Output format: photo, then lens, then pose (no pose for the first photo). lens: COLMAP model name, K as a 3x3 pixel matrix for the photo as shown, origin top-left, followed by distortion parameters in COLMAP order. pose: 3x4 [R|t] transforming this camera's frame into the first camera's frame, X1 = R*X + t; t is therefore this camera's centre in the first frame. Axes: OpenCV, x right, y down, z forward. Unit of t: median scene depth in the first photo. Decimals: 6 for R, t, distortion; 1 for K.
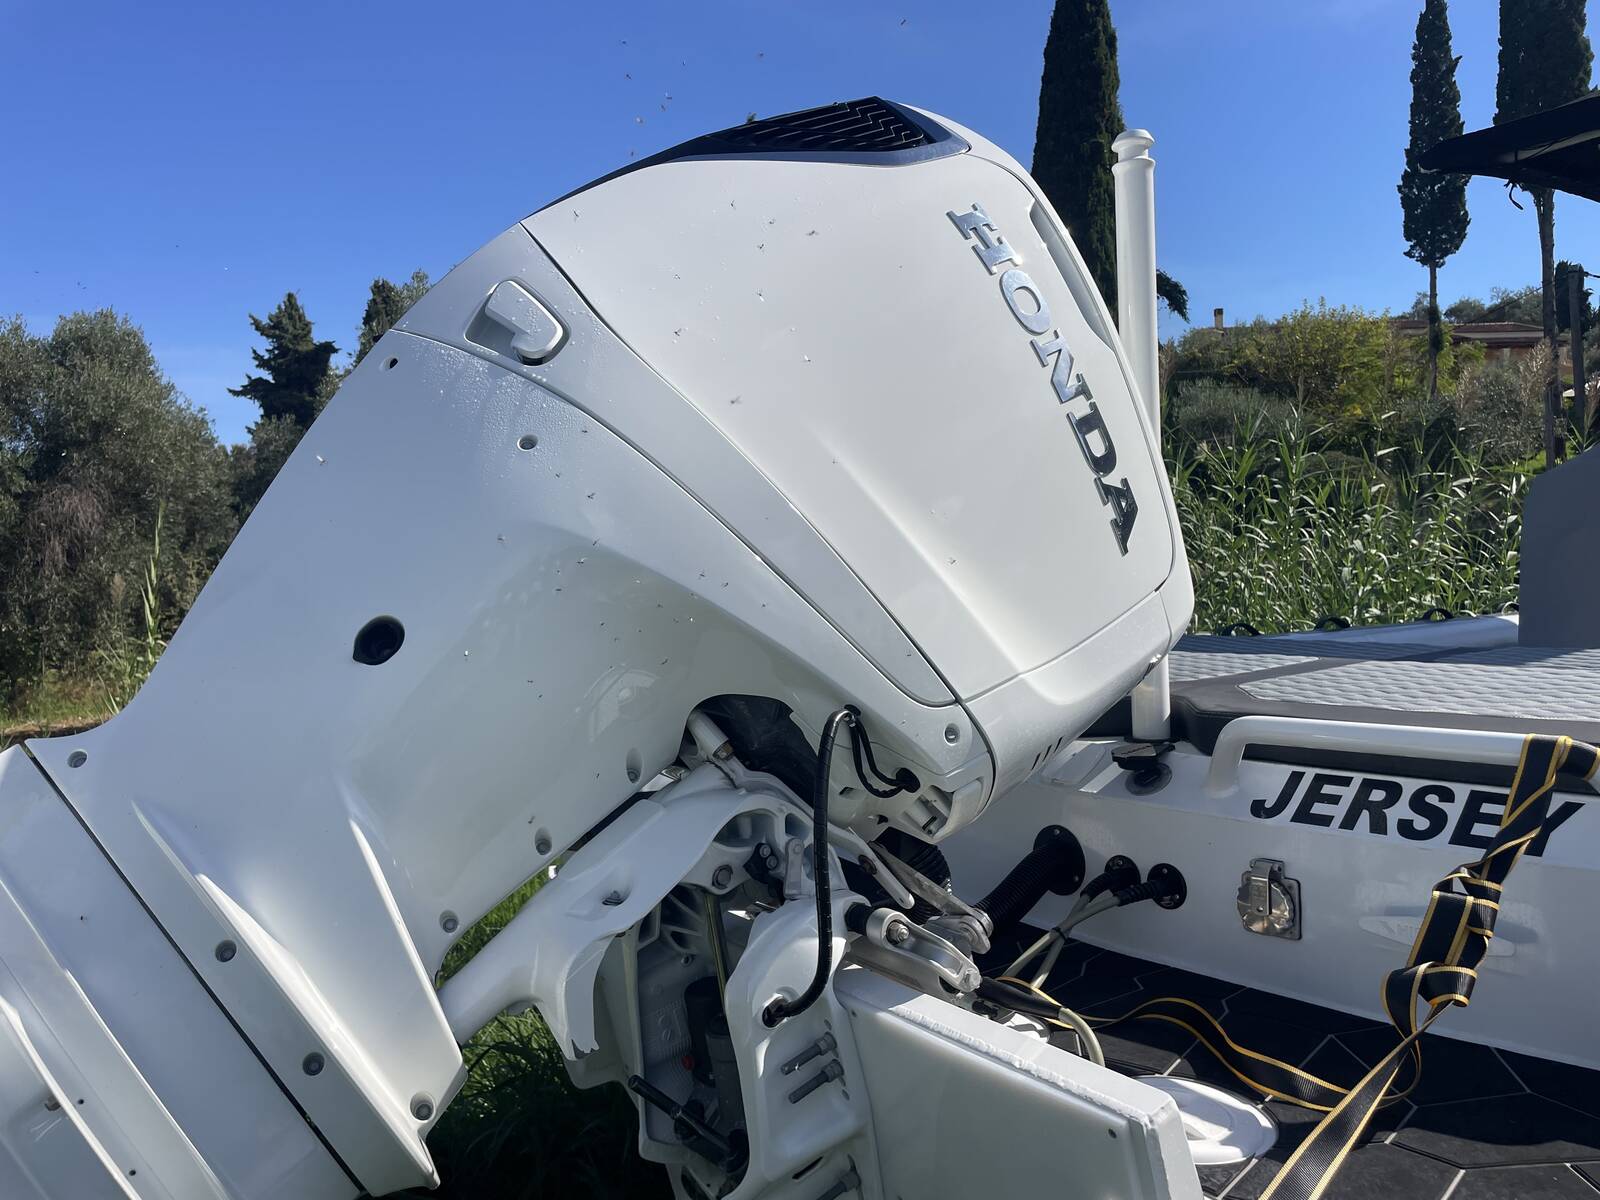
lens RADIAL K [[1196.8, 0, 776.4], [0, 1196.8, 599.5], [0, 0, 1]] dist [0.086043, -0.113926]
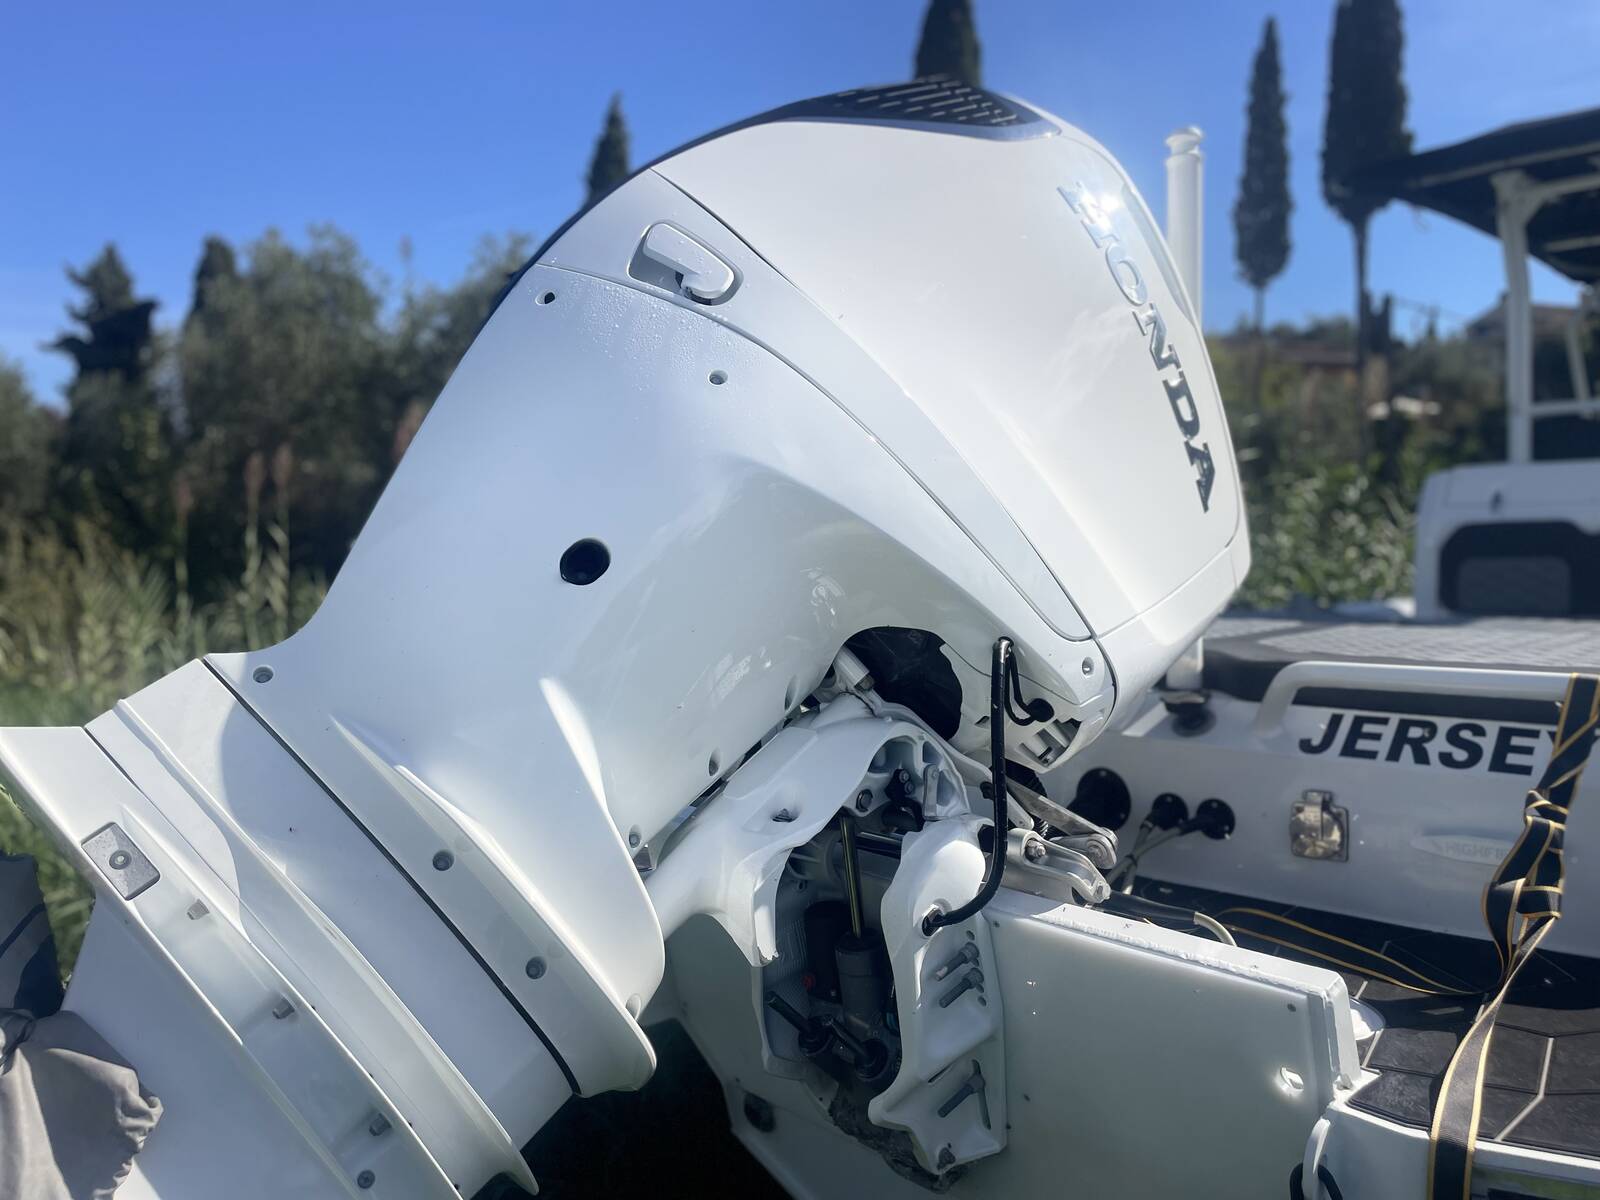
lens RADIAL K [[1205.5, 0, 772.1], [0, 1205.5, 596.5], [0, 0, 1]] dist [0.089247, -0.115322]
pose [[0.989222, 0.022948, 0.144617, -0.275033], [-0.023267, 0.999729, 0.000511, 0.050958], [-0.144566, -0.003870, 0.989488, -0.038653]]
